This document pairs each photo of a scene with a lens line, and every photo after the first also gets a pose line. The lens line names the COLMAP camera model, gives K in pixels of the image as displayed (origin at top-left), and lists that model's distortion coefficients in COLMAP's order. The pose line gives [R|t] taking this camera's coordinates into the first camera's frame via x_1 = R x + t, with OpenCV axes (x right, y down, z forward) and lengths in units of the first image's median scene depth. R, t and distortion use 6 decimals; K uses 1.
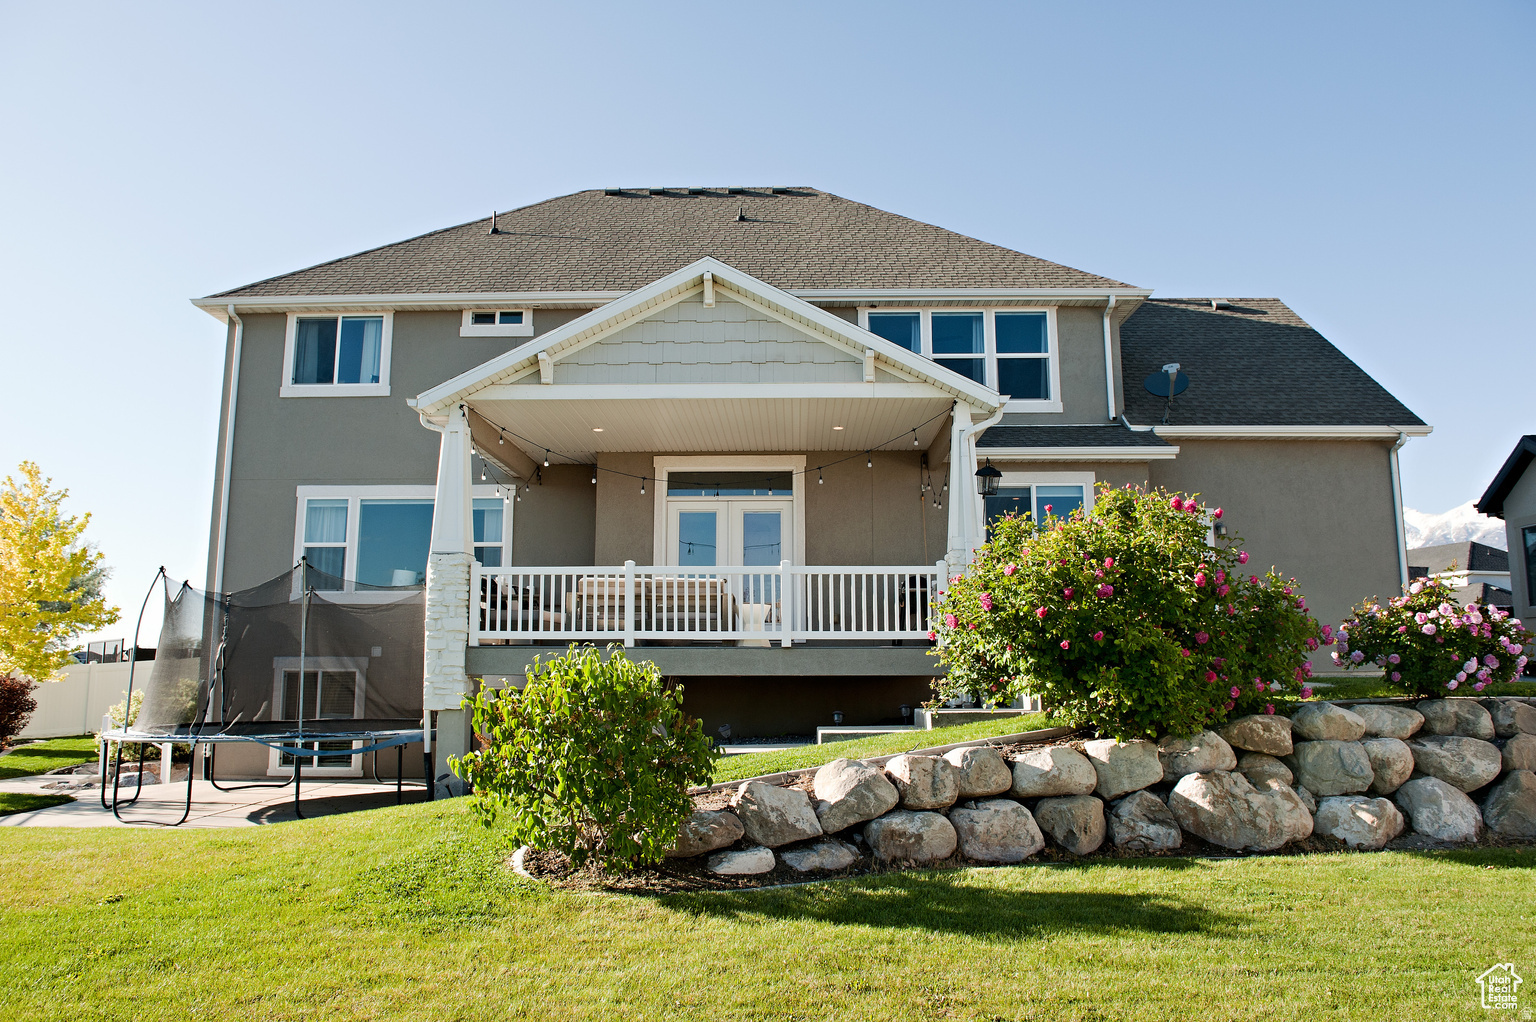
lens RADIAL K [[1050.7, 0, 768.0], [0, 1050.7, 511.0], [0, 0, 1]] dist [-0.057235, -0.004475]
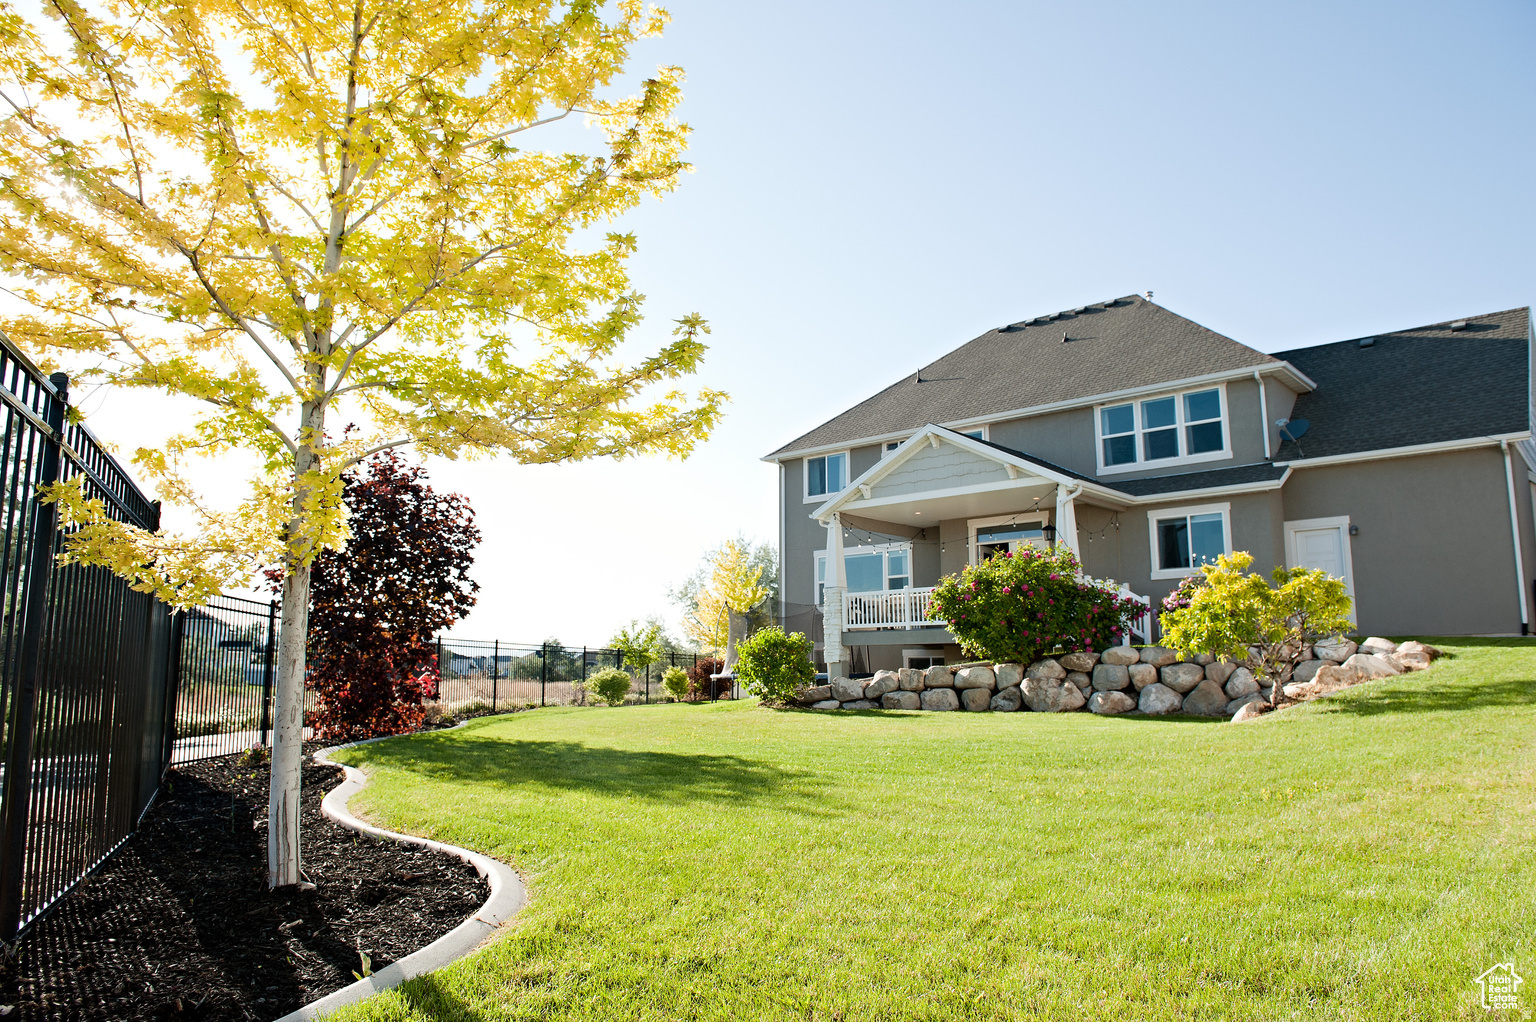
lens RADIAL K [[1050.7, 0, 768.0], [0, 1050.7, 511.0], [0, 0, 1]] dist [-0.057235, -0.004475]
pose [[0.759035, -0.100998, -0.643168, 0.750715], [0.099517, 0.994283, -0.038689, -0.033047], [0.643399, -0.034640, 0.764747, -0.523783]]
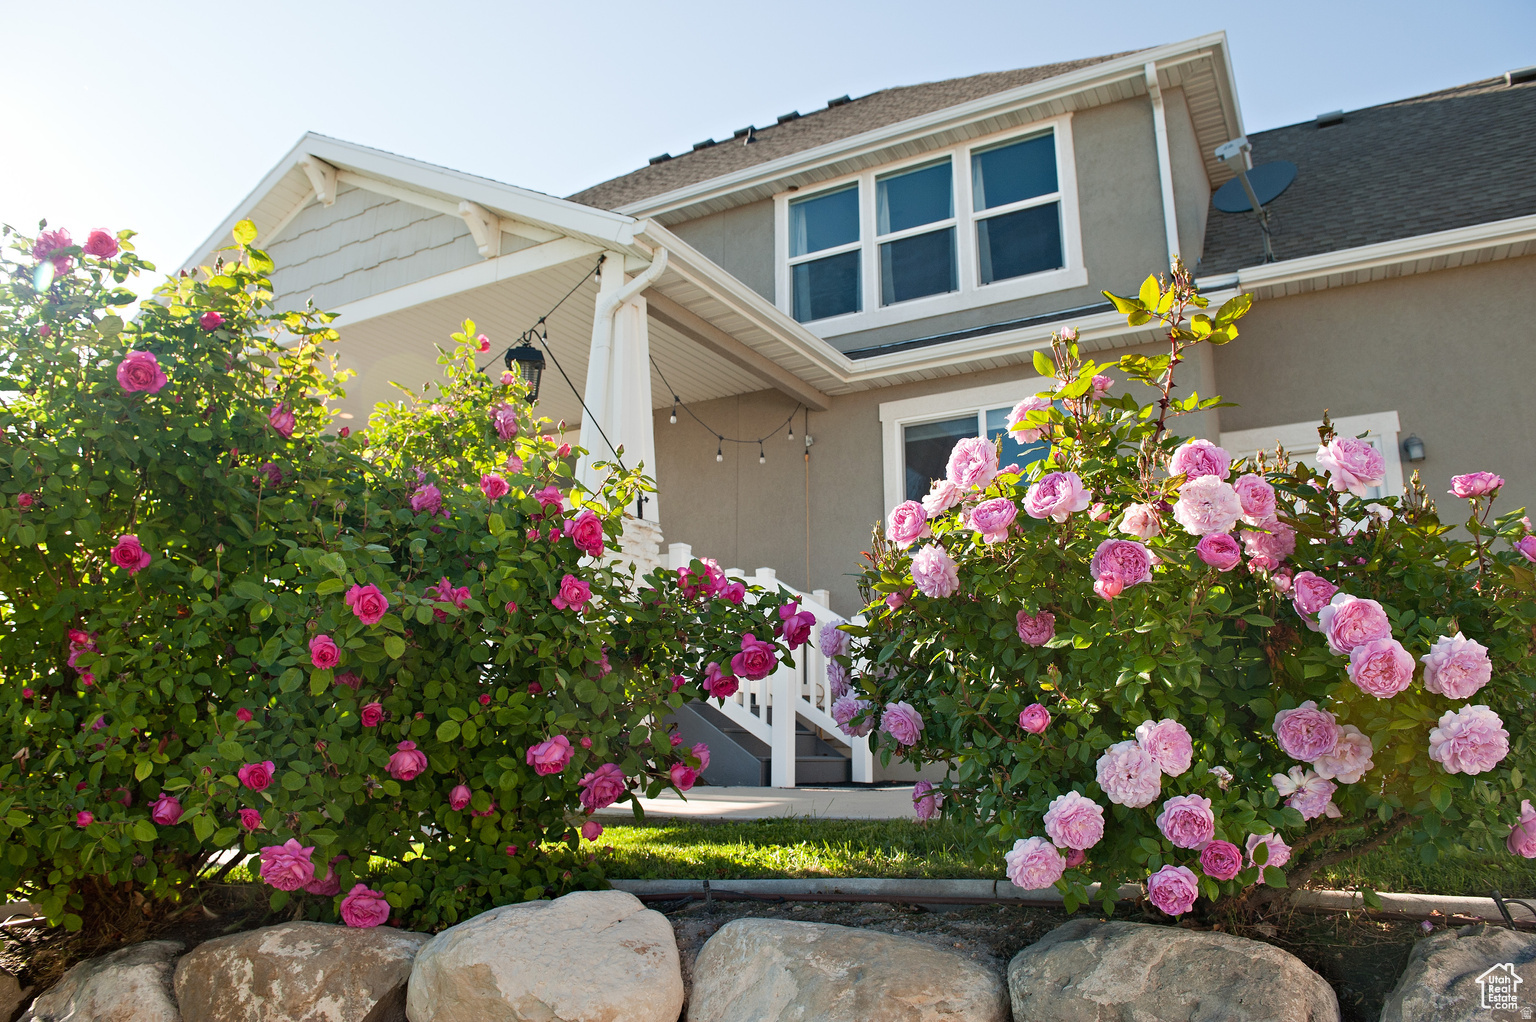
lens RADIAL K [[1050.7, 0, 768.0], [0, 1050.7, 511.0], [0, 0, 1]] dist [-0.057235, -0.004475]
pose [[0.880298, -0.099694, -0.463829, 0.405634], [0.072310, 0.994444, -0.076507, 0.064111], [0.468879, 0.033809, 0.882615, 0.445521]]
